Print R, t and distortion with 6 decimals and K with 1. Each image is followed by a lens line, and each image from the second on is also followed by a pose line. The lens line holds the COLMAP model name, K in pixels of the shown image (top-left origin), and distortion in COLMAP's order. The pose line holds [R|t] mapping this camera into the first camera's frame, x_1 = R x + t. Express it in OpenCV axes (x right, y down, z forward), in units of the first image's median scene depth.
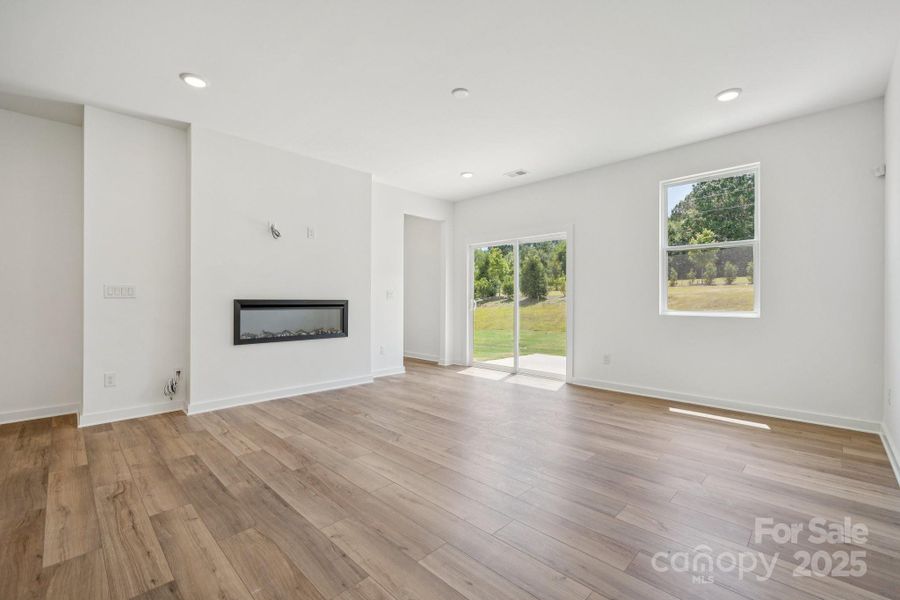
lens RADIAL K [[382.5, 0, 460.6], [0, 382.5, 300.3], [0, 0, 1]] dist [0.000540, 0.000329]
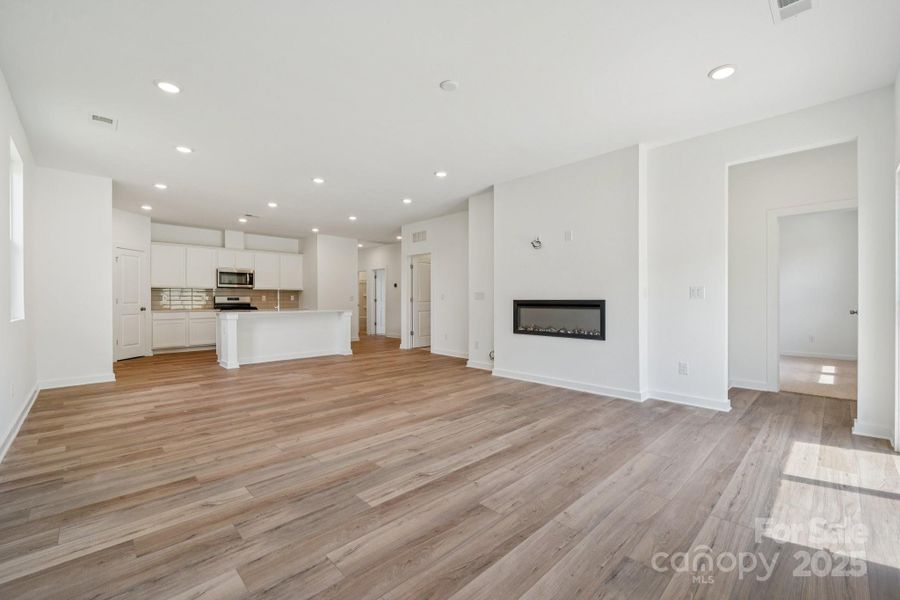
lens RADIAL K [[377.1, 0, 450.0], [0, 377.1, 300.0], [0, 0, 1]] dist [0.000218, 0.000096]
pose [[-0.040089, -0.001523, -0.999195, 0.679573], [0.002143, 0.999996, -0.001610, 0.000021], [0.999194, -0.002206, -0.040086, 0.743026]]
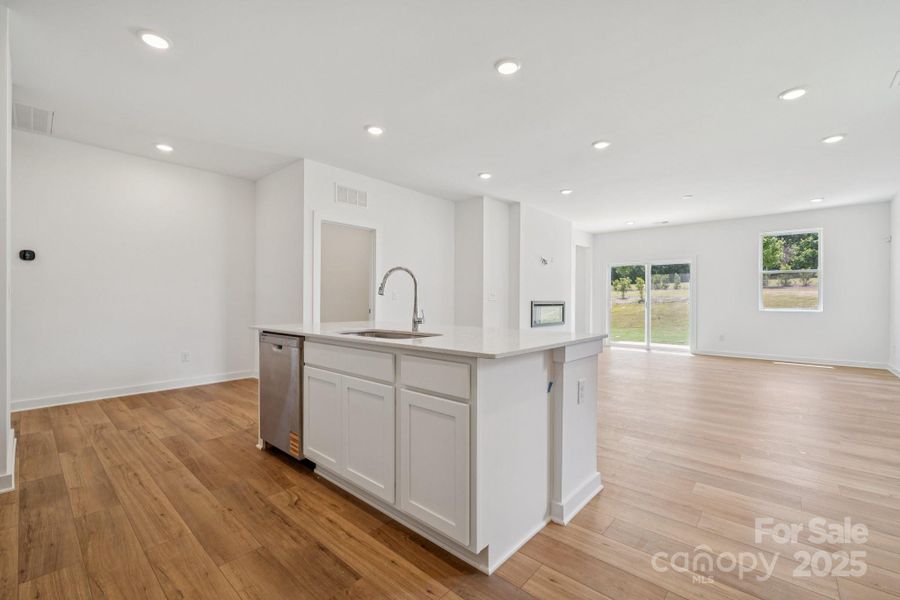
lens RADIAL K [[382.5, 0, 460.6], [0, 382.5, 300.3], [0, 0, 1]] dist [0.000540, 0.000329]
pose [[0.998708, 0.003653, 0.050678, -0.899460], [-0.003635, 0.999993, -0.000451, -0.002946], [-0.050679, 0.000266, 0.998715, -0.643830]]
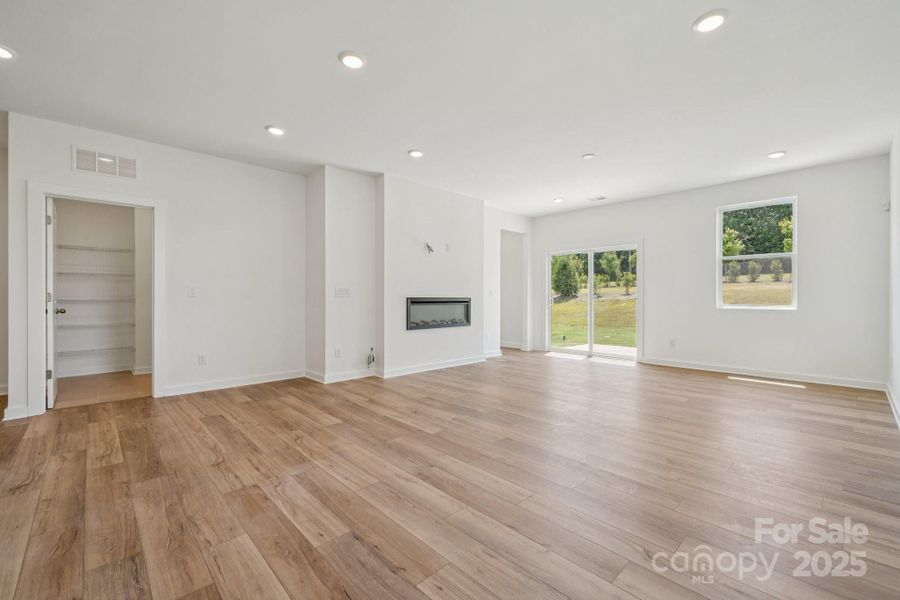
lens RADIAL K [[379.6, 0, 460.2], [0, 379.6, 299.6], [0, 0, 1]] dist [0.000700, 0.000070]
pose [[0.999308, -0.001840, -0.037139, -0.311838], [0.002007, 0.999988, 0.004461, -0.000114], [0.037130, -0.004533, 0.999300, -0.337845]]
